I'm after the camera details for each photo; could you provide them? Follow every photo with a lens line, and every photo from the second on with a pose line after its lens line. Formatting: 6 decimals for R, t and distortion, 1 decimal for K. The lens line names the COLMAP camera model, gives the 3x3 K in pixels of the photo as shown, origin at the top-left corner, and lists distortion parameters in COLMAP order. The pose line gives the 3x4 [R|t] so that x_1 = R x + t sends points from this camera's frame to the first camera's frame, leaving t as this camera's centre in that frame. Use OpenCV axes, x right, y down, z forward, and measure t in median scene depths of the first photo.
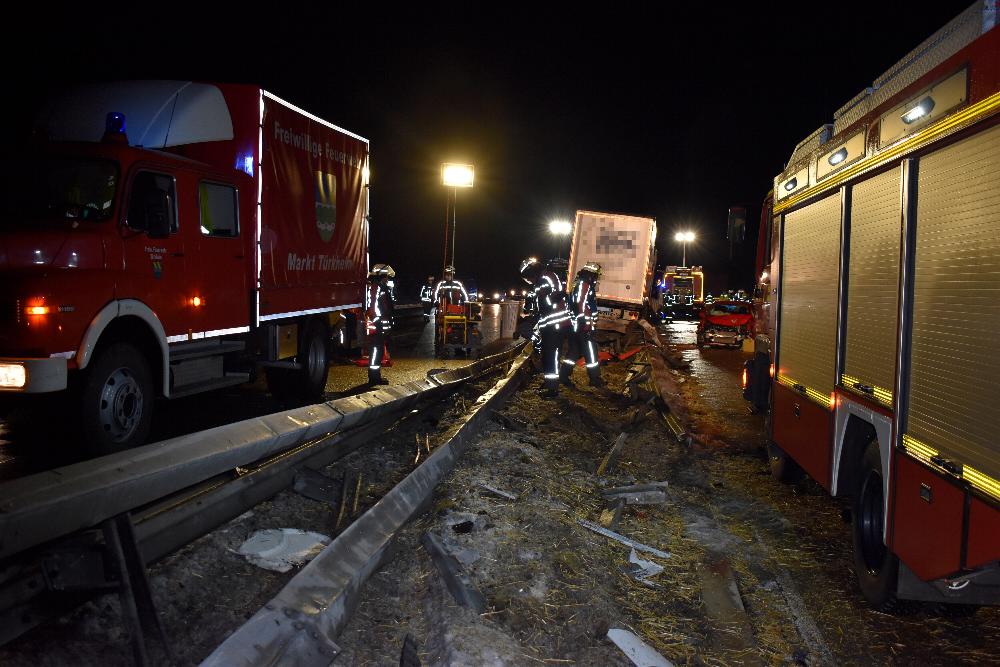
lens RADIAL K [[931.6, 0, 519.4], [0, 931.6, 333.5], [0, 0, 1]] dist [0.000041, 0.000330]
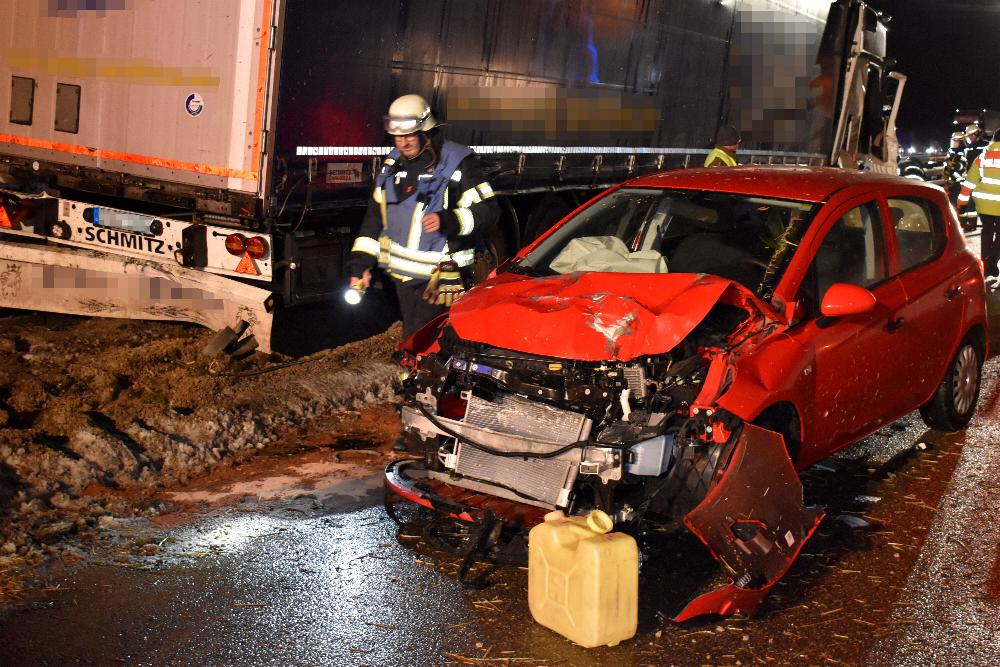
lens RADIAL K [[1319.4, 0, 500.0], [0, 1319.4, 333.5], [0, 0, 1]] dist [-0.024877, -0.020708]
pose [[0.942099, 0.018882, -0.334802, 0.255168], [0.009841, 0.996427, 0.083889, -0.024779], [0.335189, -0.082326, 0.938547, 0.751168]]
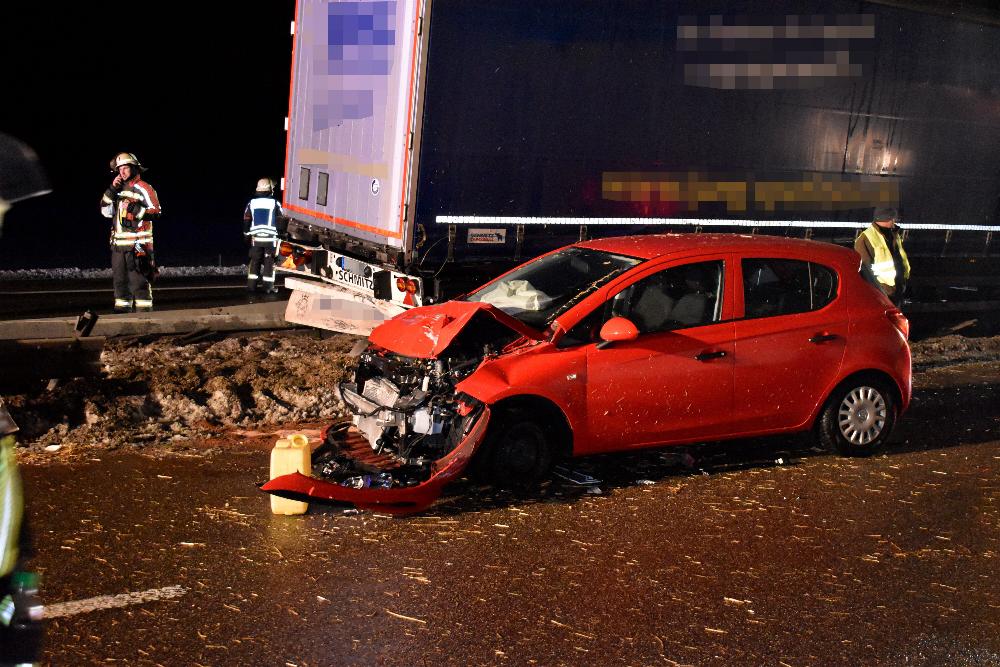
lens RADIAL K [[1258.8, 0, 500.0], [0, 1258.8, 333.5], [0, 0, 1]] dist [-0.006022, 0.002662]
pose [[0.665562, 0.046473, -0.744894, 0.401775], [-0.029321, 0.998917, 0.036123, -0.020749], [0.745766, -0.002201, 0.666204, 0.764301]]
